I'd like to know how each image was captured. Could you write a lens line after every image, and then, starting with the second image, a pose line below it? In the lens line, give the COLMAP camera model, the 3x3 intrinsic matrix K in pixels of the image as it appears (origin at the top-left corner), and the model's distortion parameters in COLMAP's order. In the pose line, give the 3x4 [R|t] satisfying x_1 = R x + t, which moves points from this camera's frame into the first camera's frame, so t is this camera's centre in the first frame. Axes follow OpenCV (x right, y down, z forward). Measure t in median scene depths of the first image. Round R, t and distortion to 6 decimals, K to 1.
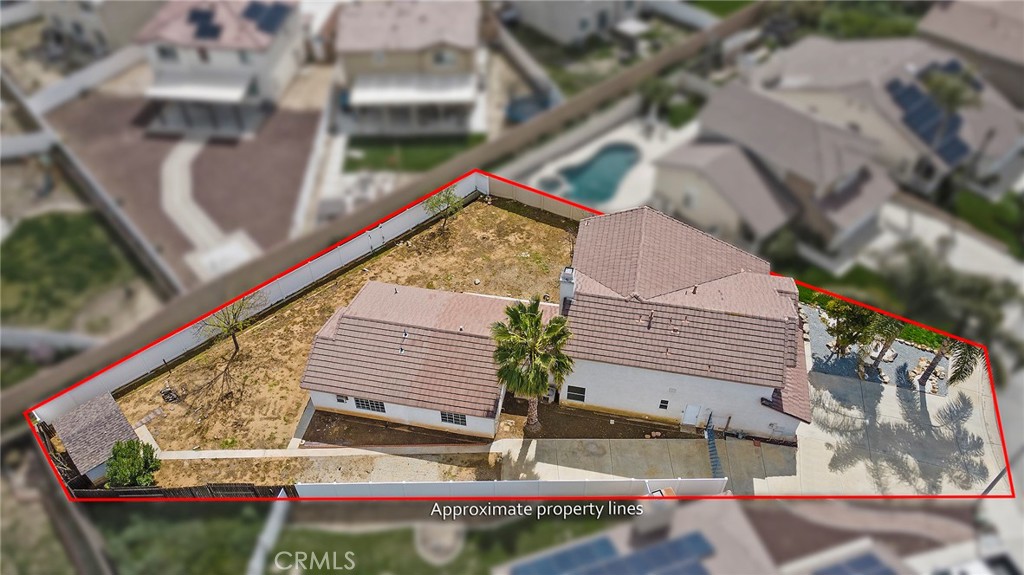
lens RADIAL K [[742.6, 0, 501.3], [0, 742.6, 293.4], [0, 0, 1]] dist [0.039895, -0.001352]
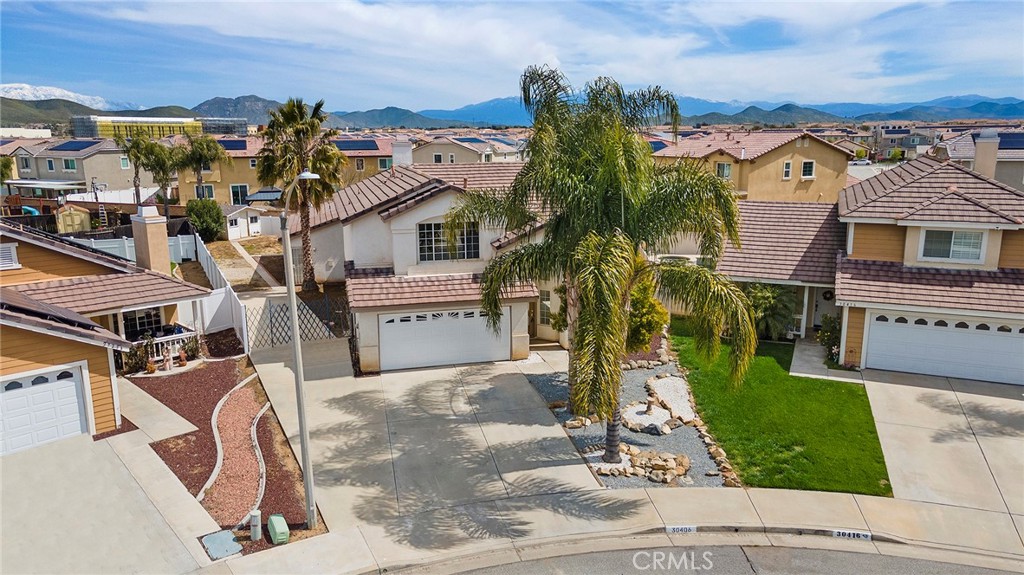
lens RADIAL K [[742.6, 0, 501.3], [0, 742.6, 293.4], [0, 0, 1]] dist [0.039895, -0.001352]
pose [[0.427551, 0.203471, -0.880795, 0.934155], [-0.652278, 0.744030, -0.144749, 0.157359], [0.625886, 0.636411, 0.450830, 0.720543]]
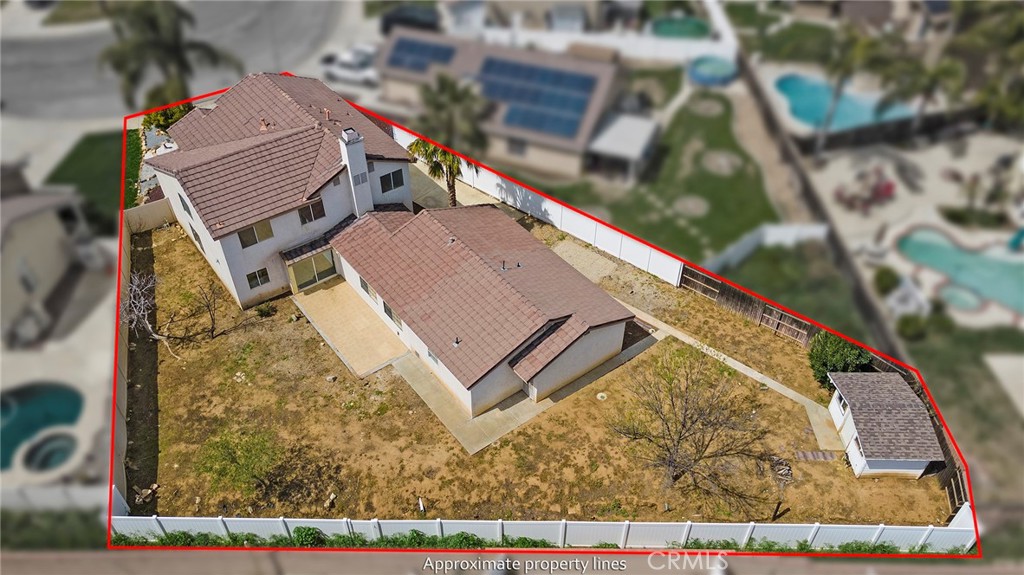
lens RADIAL K [[742.6, 0, 501.3], [0, 742.6, 293.4], [0, 0, 1]] dist [0.039895, -0.001352]
pose [[-0.748340, -0.429249, 0.505699, -0.543086], [0.488100, 0.159892, 0.858017, -0.633682], [-0.449160, 0.888921, 0.089862, 0.932004]]
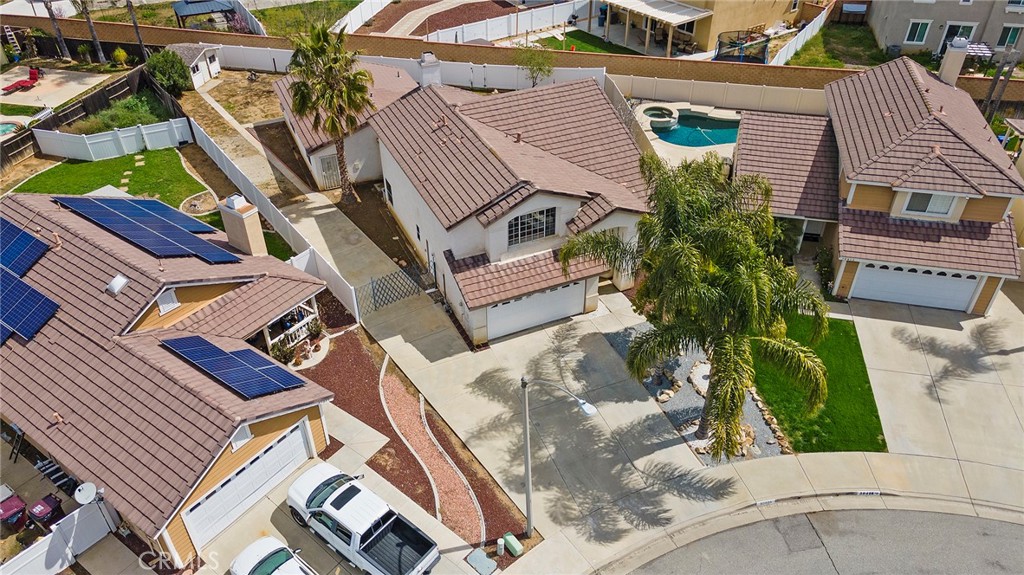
lens RADIAL K [[742.6, 0, 501.3], [0, 742.6, 293.4], [0, 0, 1]] dist [0.039895, -0.001352]
pose [[0.577112, 0.497763, -0.647436, 0.840092], [-0.586405, 0.804346, 0.095688, 0.062714], [0.568393, 0.324437, 0.756089, 0.399683]]
